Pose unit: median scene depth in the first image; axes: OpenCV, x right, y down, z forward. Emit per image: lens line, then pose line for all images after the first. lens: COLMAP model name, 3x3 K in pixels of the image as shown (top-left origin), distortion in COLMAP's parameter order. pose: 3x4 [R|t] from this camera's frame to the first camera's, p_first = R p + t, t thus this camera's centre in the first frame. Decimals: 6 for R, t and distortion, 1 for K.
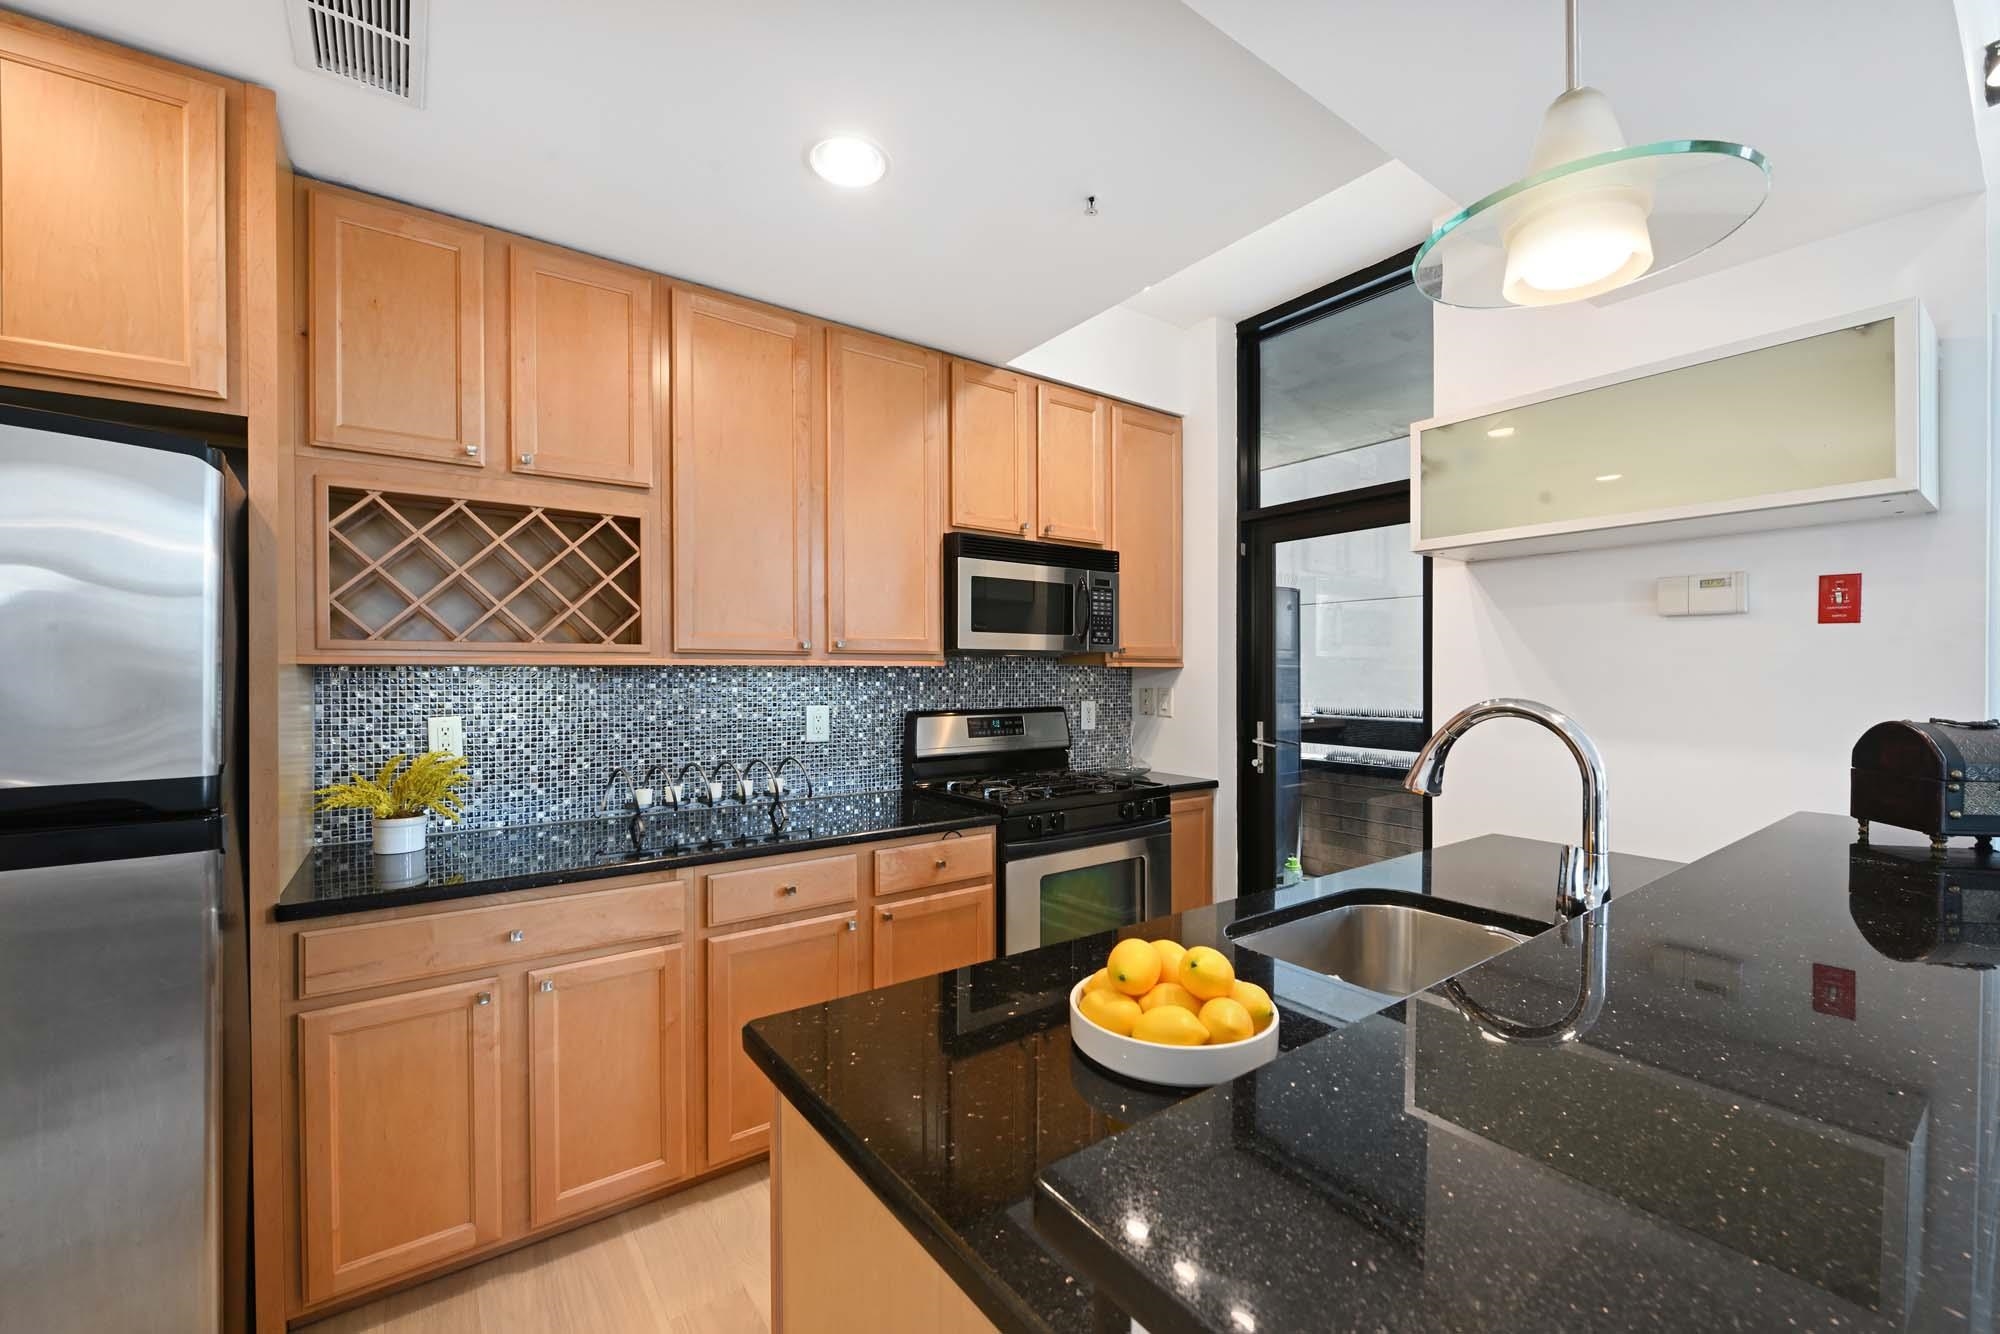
lens RADIAL K [[804.8, 0, 1005.5], [0, 804.8, 682.4], [0, 0, 1]] dist [-0.008209, 0.000280]
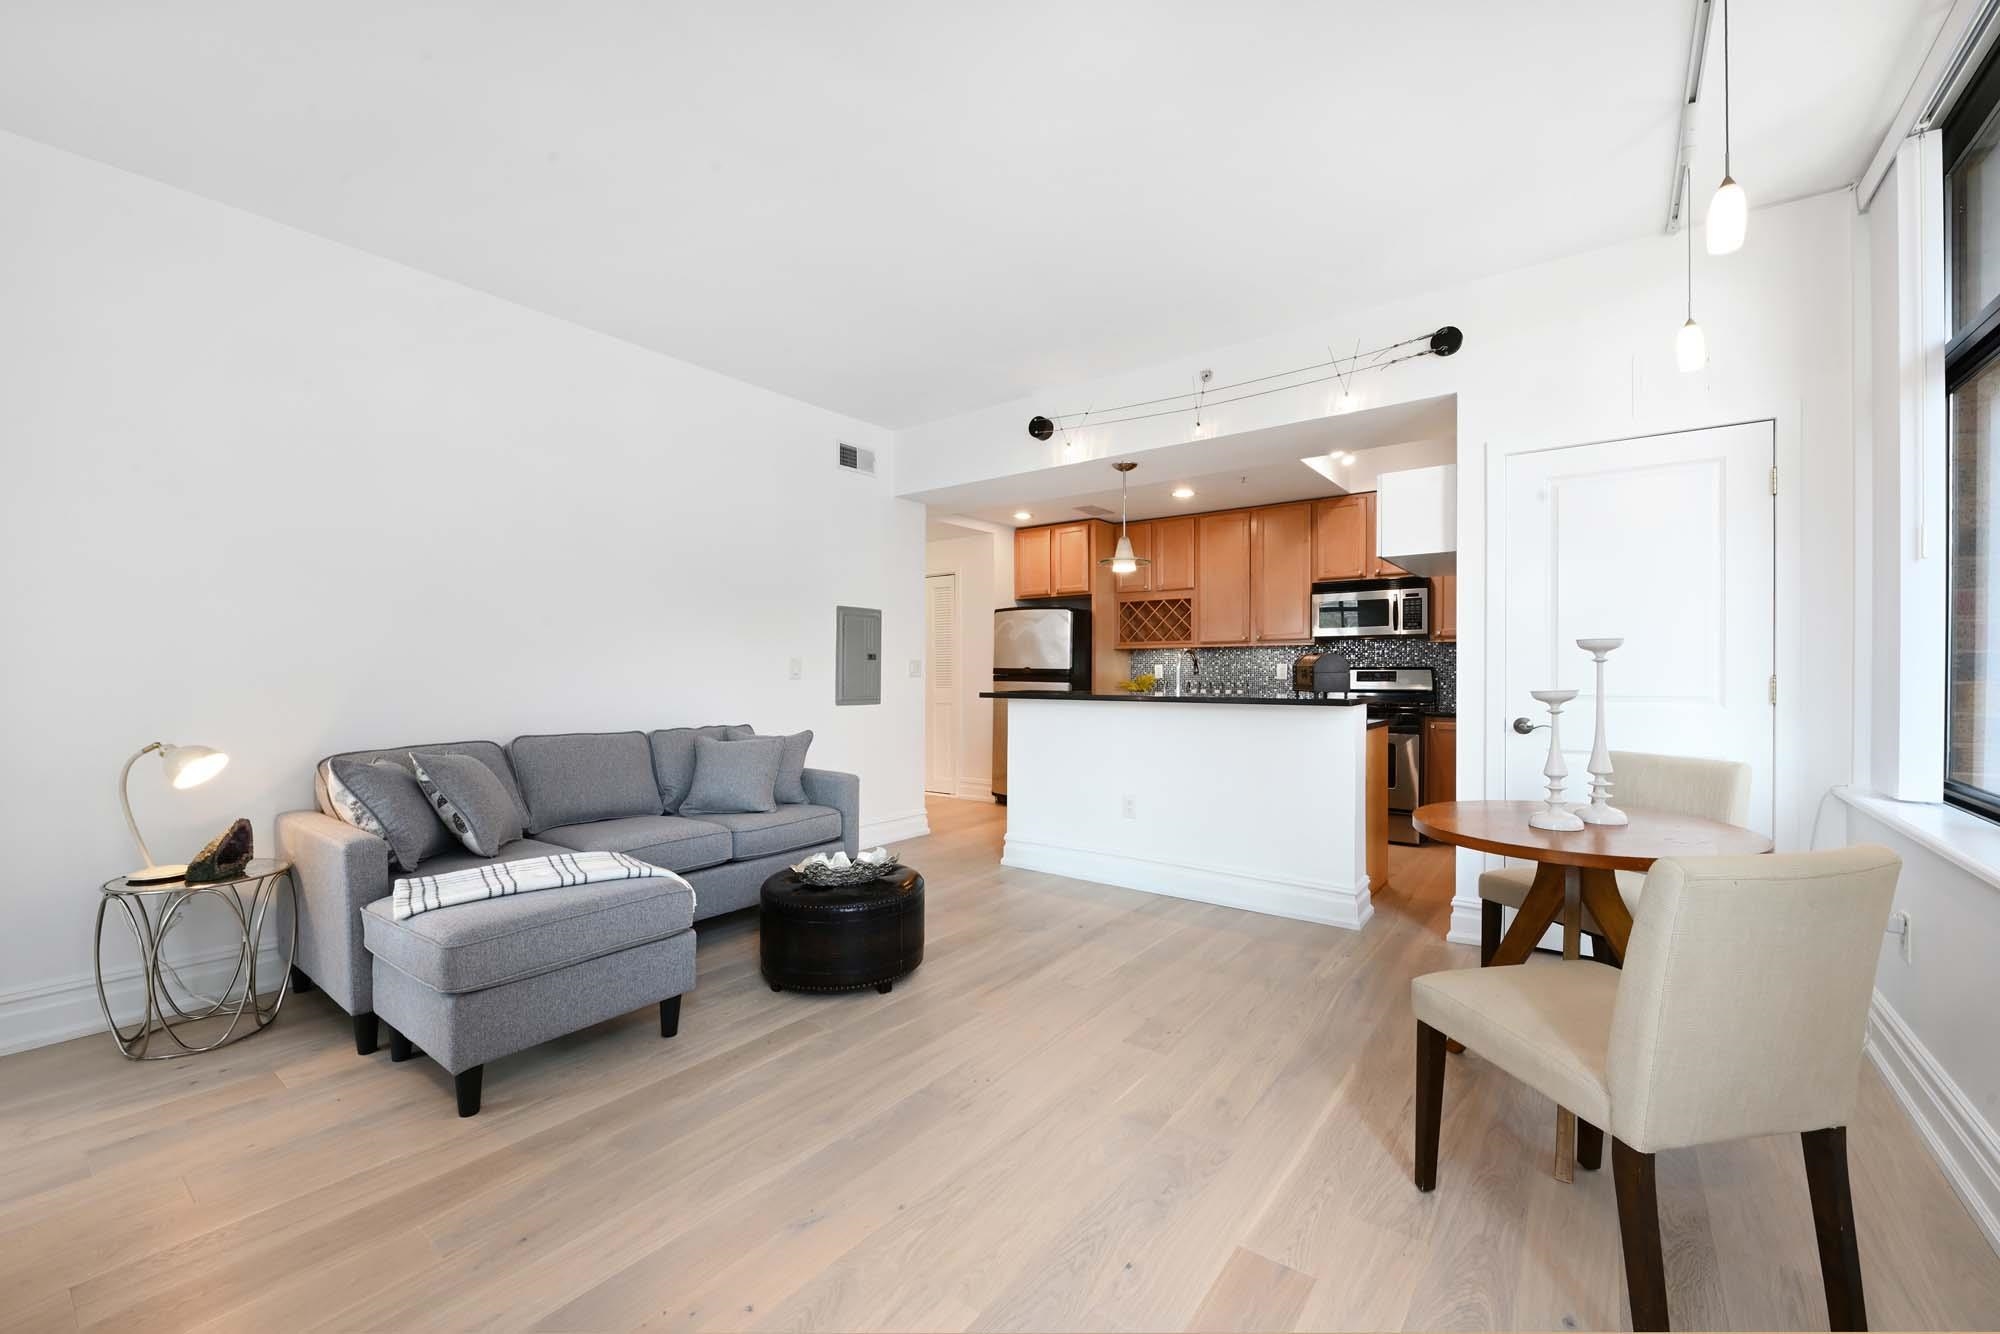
lens RADIAL K [[804.8, 0, 1005.1], [0, 804.8, 662.9], [0, 0, 1]] dist [-0.008209, 0.000280]
pose [[0.279957, -0.009212, -0.959968, 2.221320], [-0.012811, 0.999829, -0.013331, 0.085820], [0.959927, 0.016030, 0.279792, -0.504573]]
